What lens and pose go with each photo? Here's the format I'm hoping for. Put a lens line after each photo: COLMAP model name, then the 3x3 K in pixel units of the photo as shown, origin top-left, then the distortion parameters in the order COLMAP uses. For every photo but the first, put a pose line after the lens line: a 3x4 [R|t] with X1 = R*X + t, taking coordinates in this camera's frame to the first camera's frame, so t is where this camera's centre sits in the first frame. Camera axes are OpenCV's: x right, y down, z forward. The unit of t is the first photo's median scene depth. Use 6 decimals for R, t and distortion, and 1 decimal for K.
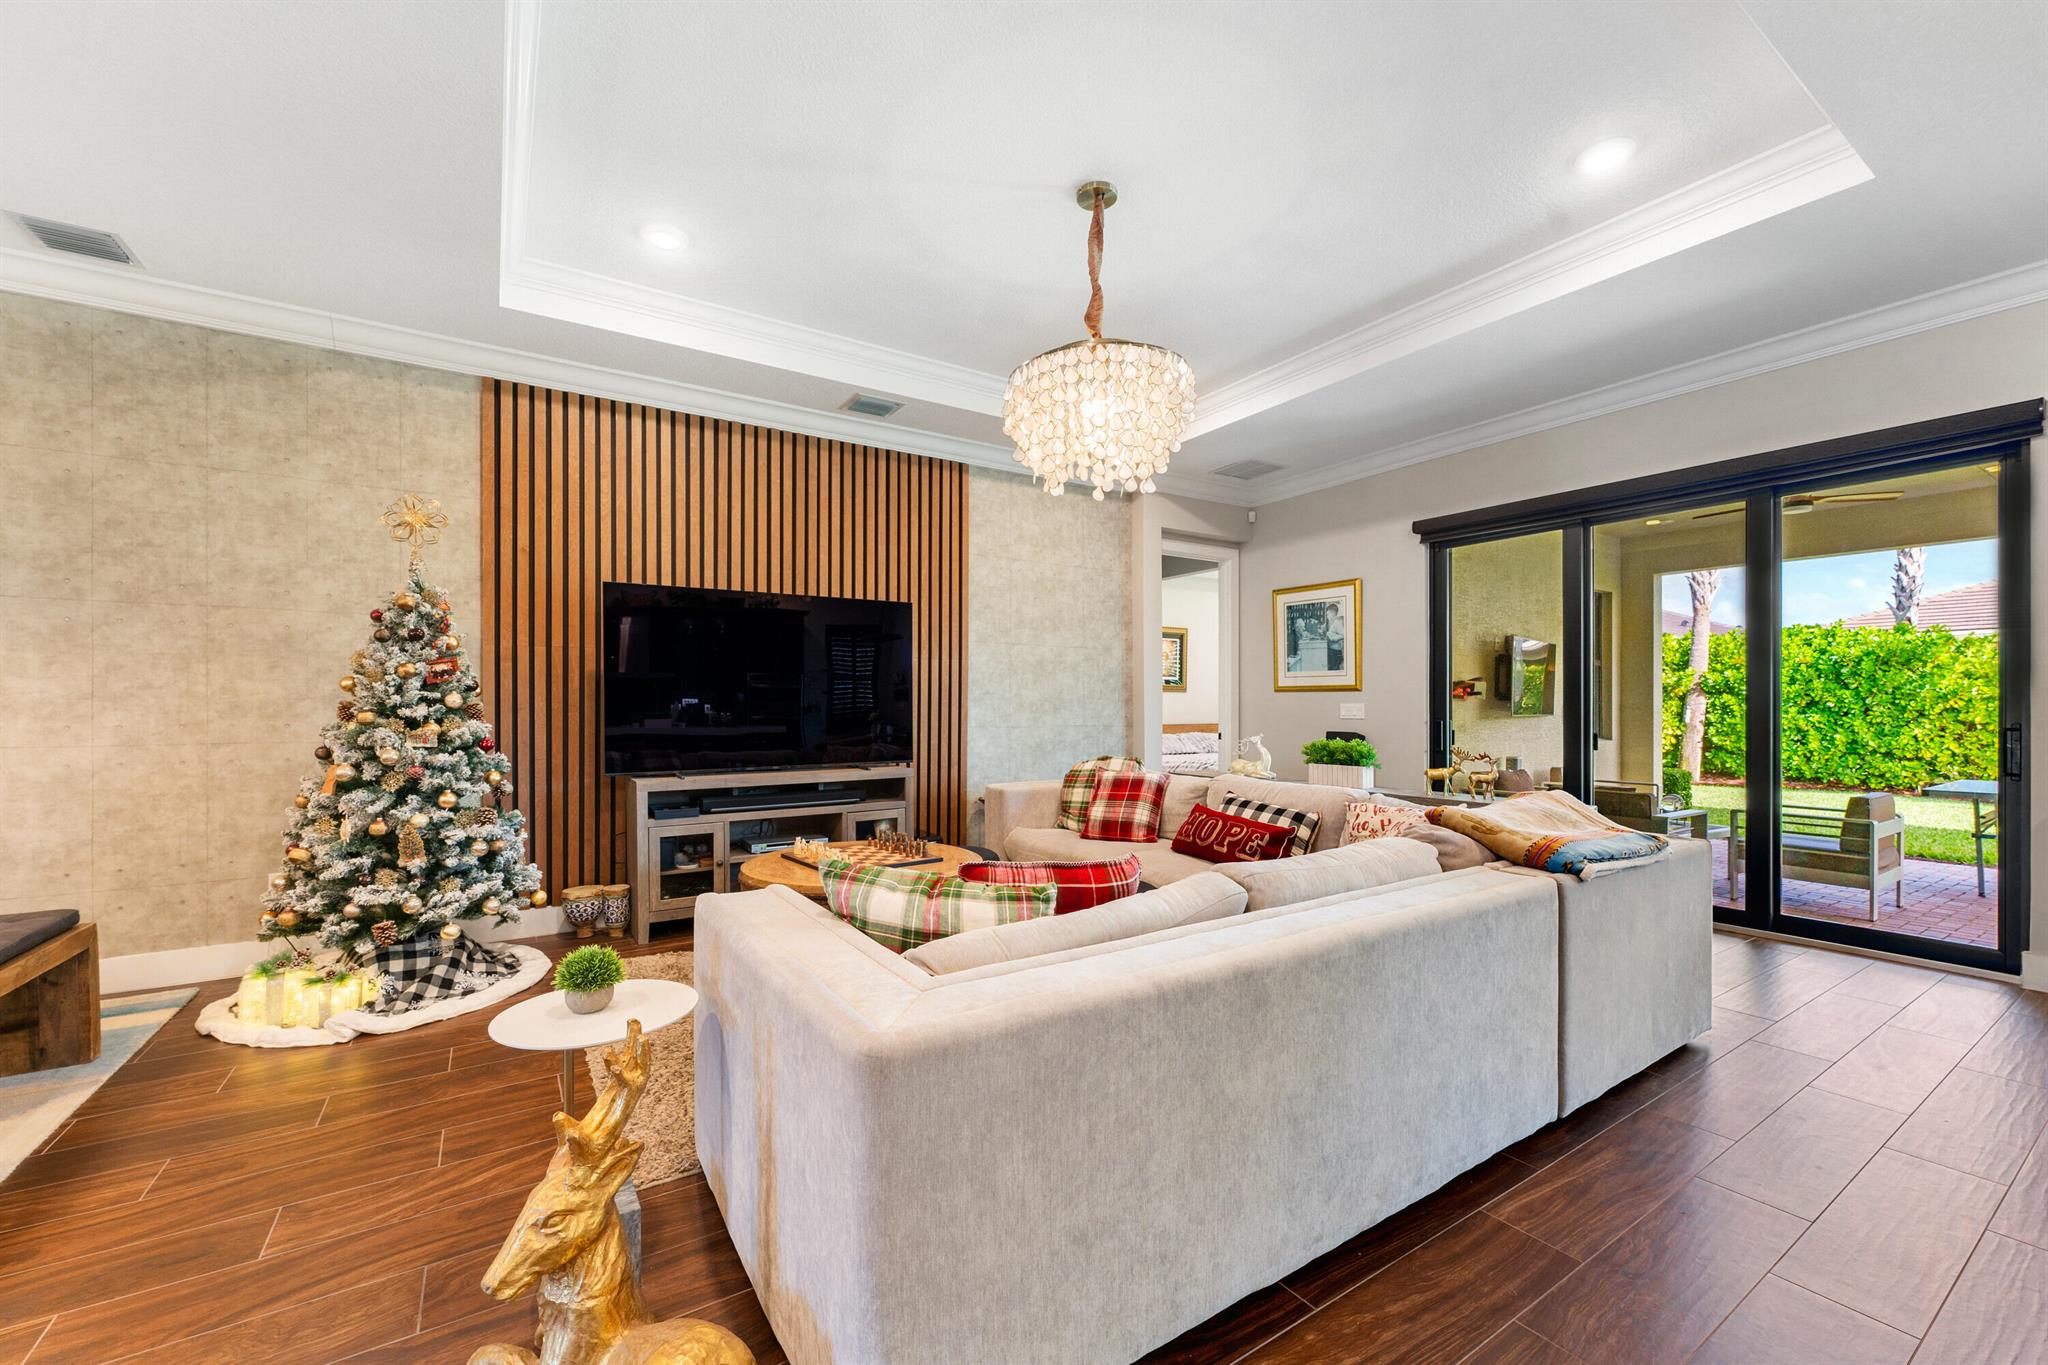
lens RADIAL K [[812.7, 0, 1027.3], [0, 812.7, 705.5], [0, 0, 1]] dist [-0.002692, 0.001357]
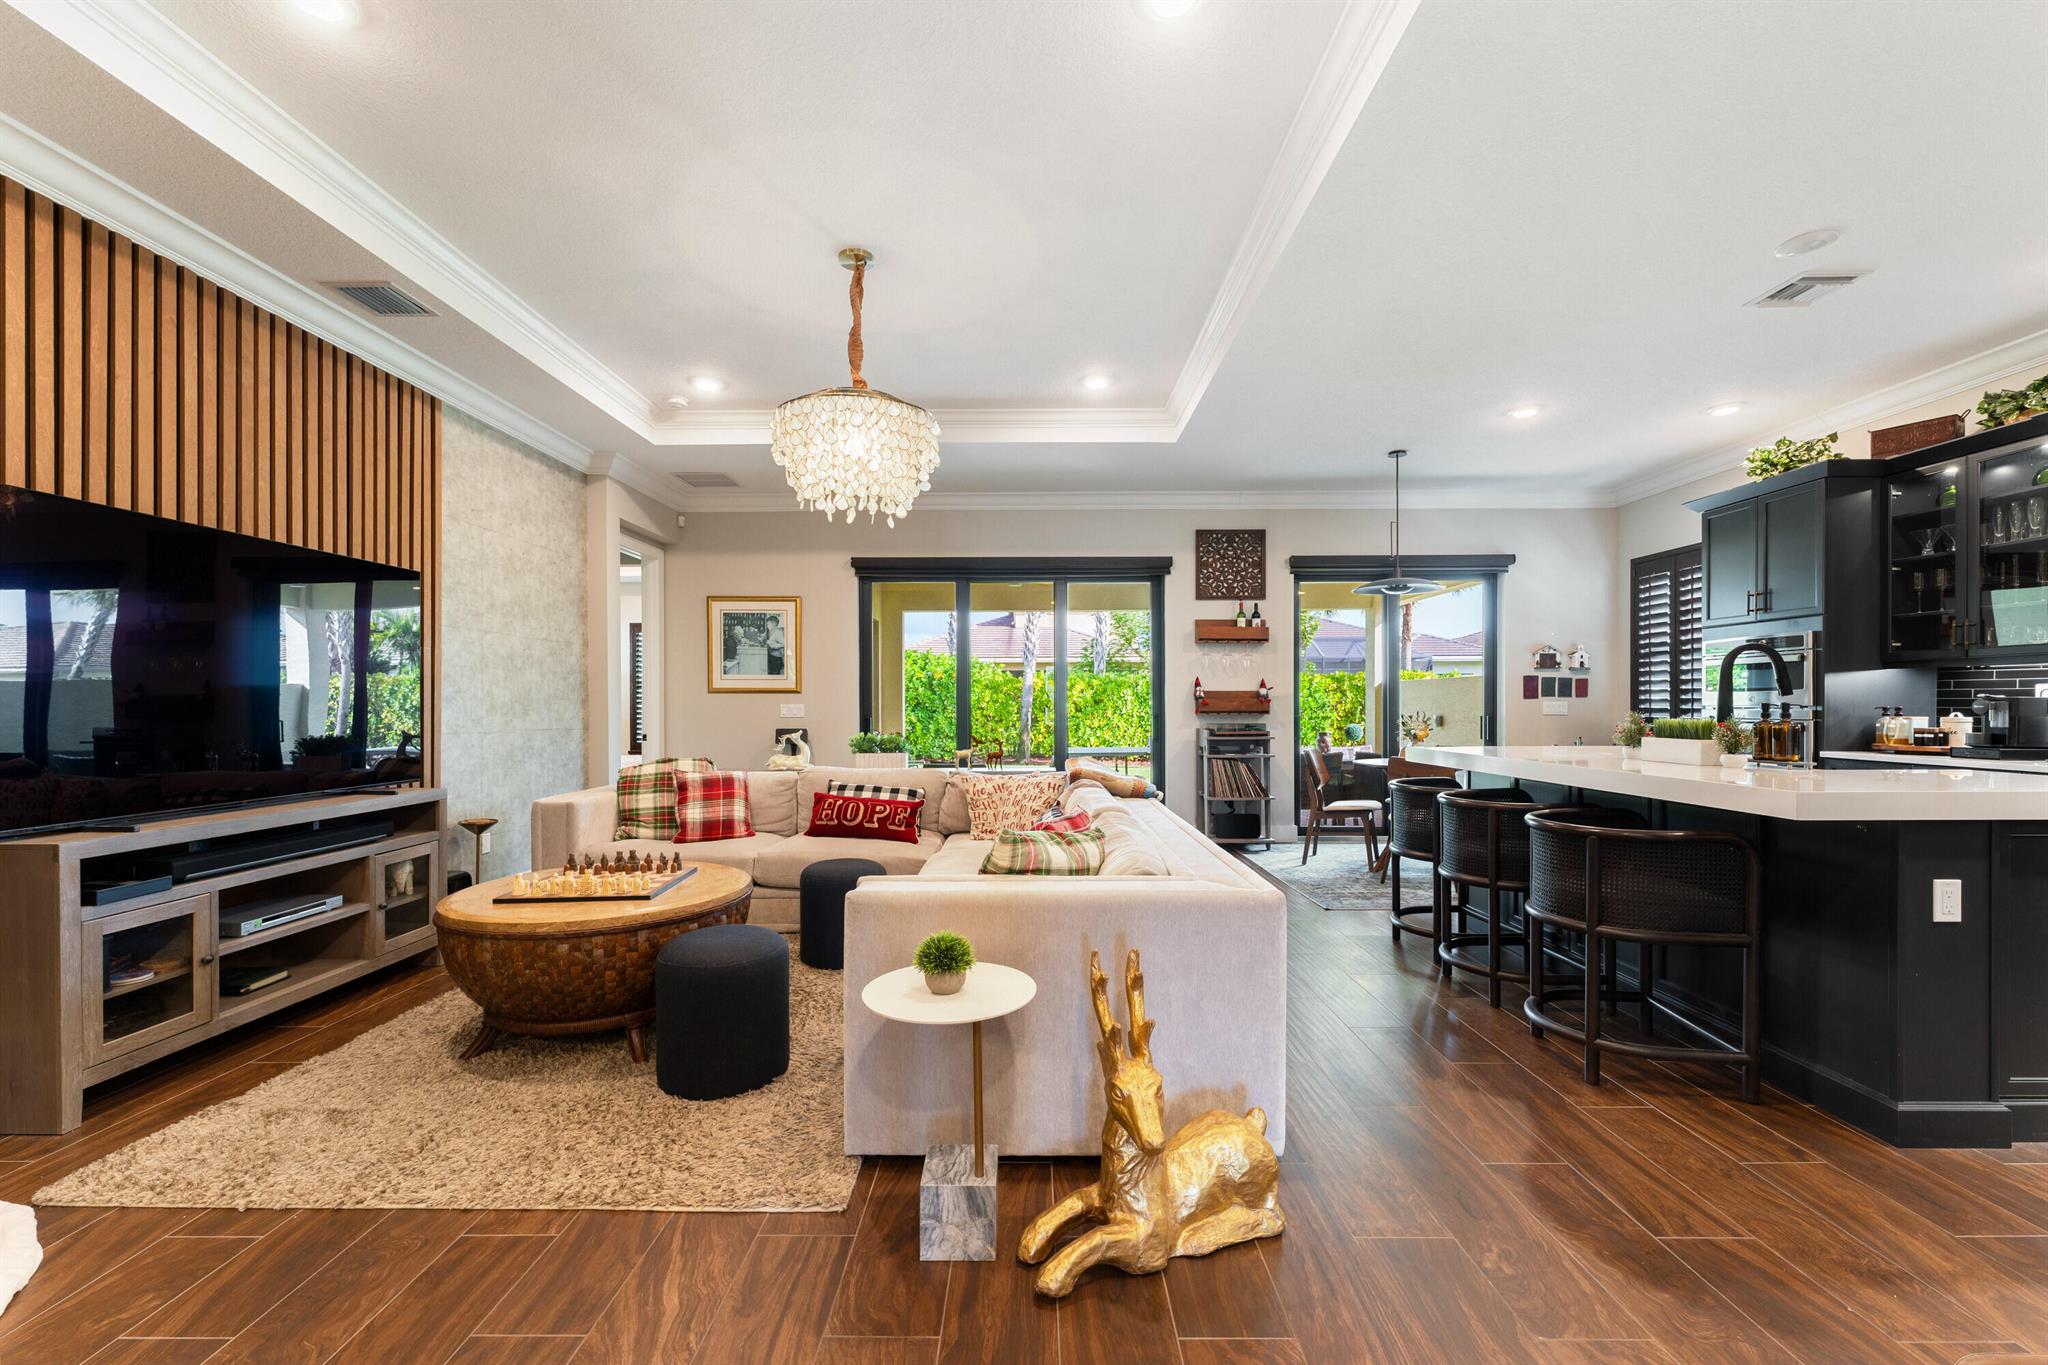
lens RADIAL K [[812.7, 0, 1018.1], [0, 812.7, 705.8], [0, 0, 1]] dist [-0.002692, 0.001357]
pose [[0.557967, -0.002114, 0.829861, -0.382687], [0.003556, 0.999994, 0.000156, 0.000843], [-0.829856, 0.002864, 0.557971, 0.092147]]
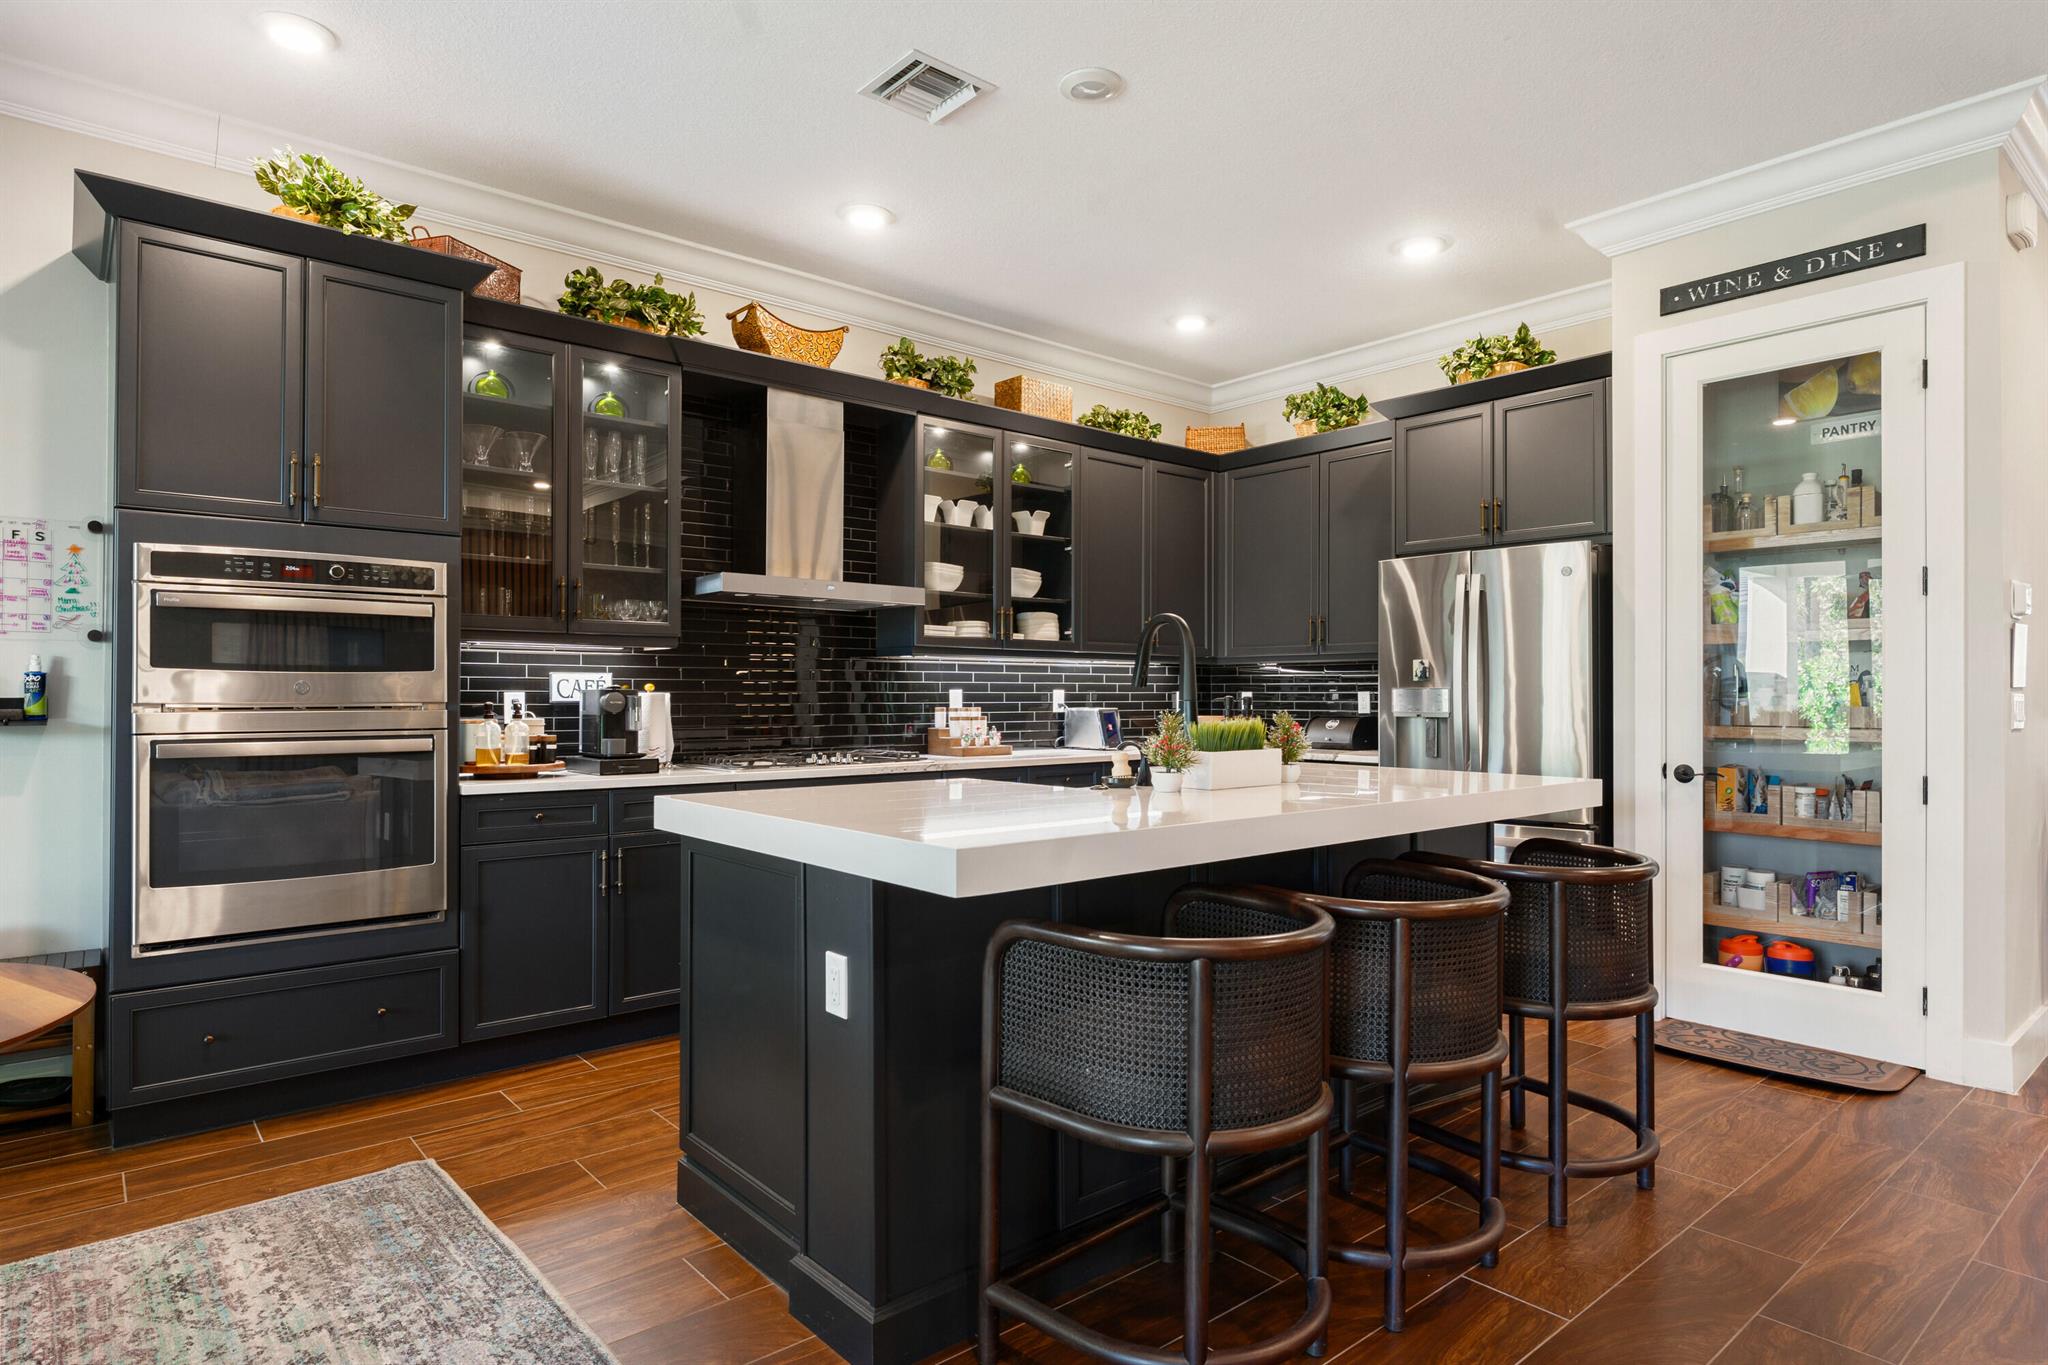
lens RADIAL K [[1109.1, 0, 1018.8], [0, 1109.1, 679.2], [0, 0, 1]] dist [-0.005537, 0.000060]
pose [[-0.993827, -0.004670, -0.110846, 0.423454], [-0.003636, 0.999948, -0.009535, -0.004192], [0.110885, -0.009074, -0.993792, 0.473709]]
